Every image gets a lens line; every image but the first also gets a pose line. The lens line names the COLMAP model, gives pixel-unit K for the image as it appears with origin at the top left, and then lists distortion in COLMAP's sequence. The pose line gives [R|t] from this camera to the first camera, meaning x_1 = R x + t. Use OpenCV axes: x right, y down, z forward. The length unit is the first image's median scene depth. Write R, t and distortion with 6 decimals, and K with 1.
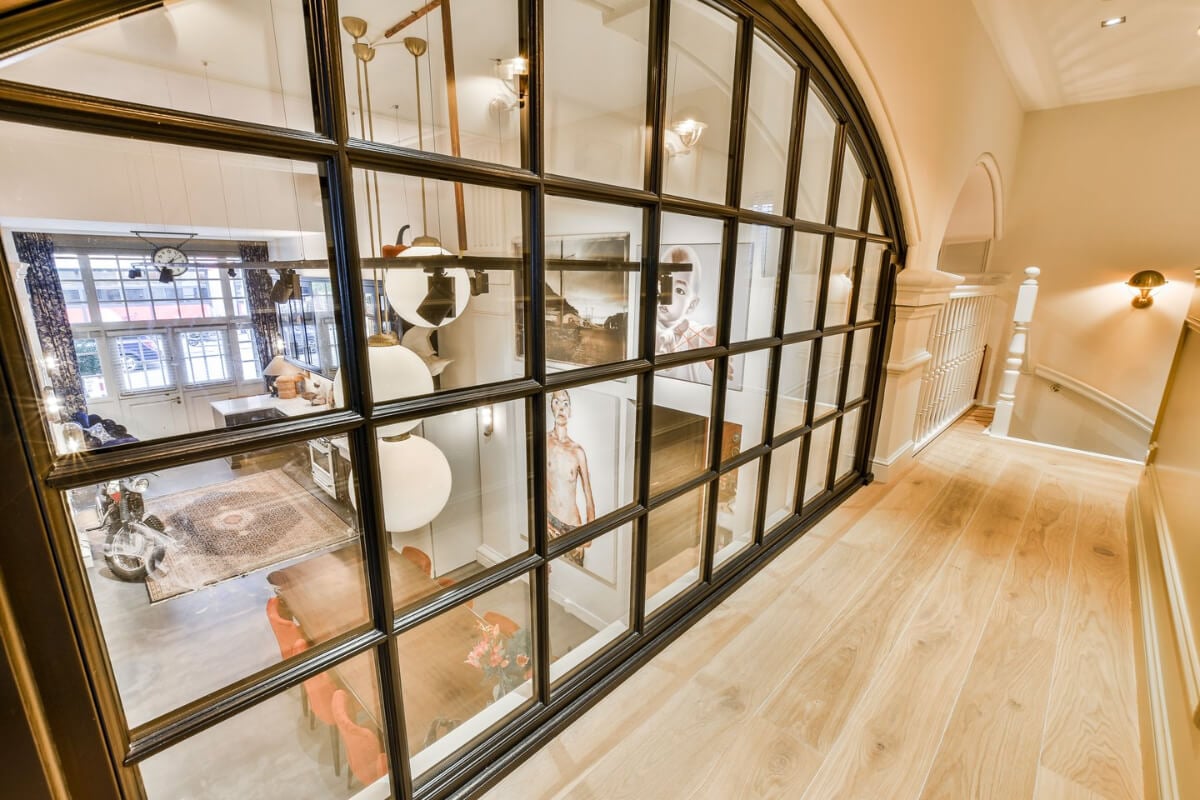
lens RADIAL K [[524.3, 0, 596.2], [0, 524.3, 411.5], [0, 0, 1]] dist [-0.000661, 0.000049]
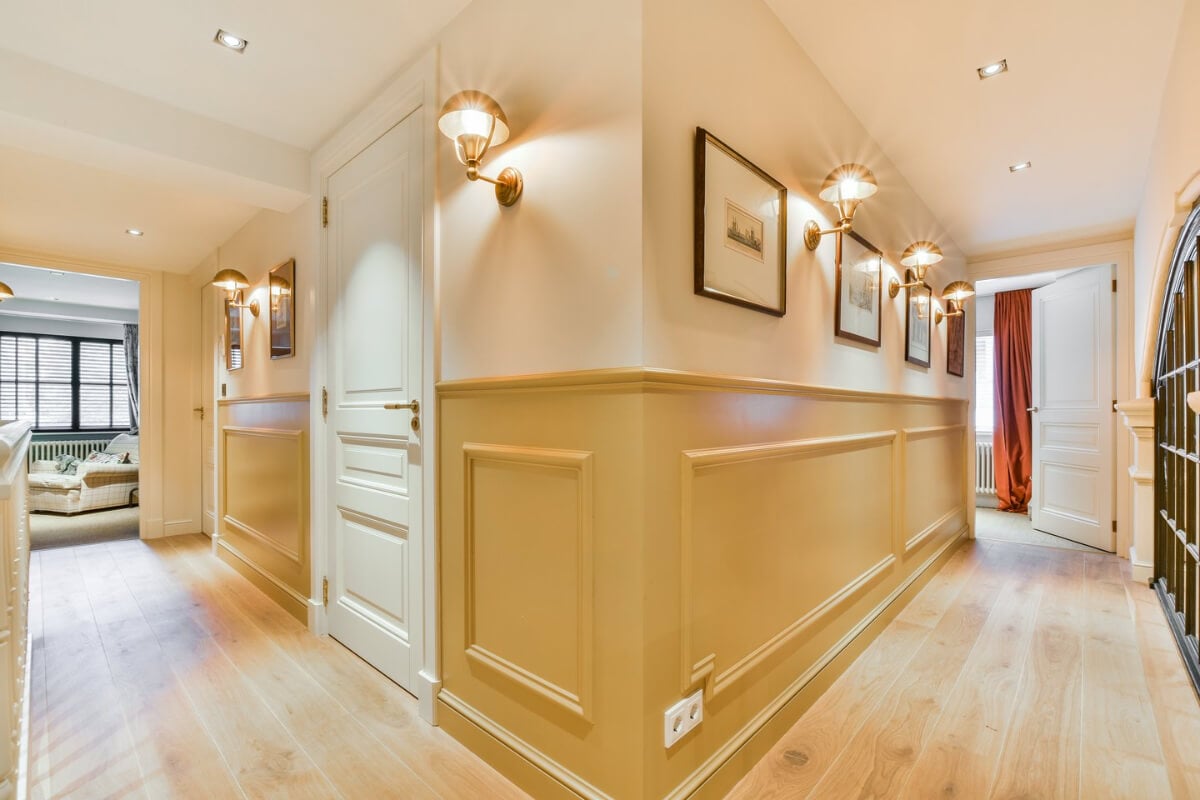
lens RADIAL K [[524.3, 0, 596.2], [0, 524.3, 411.5], [0, 0, 1]] dist [-0.000661, 0.000049]
pose [[-0.999870, -0.011209, -0.011619, 1.656263], [-0.013784, 0.967394, 0.252902, -0.506588], [0.008405, 0.253029, -0.967422, 2.077658]]
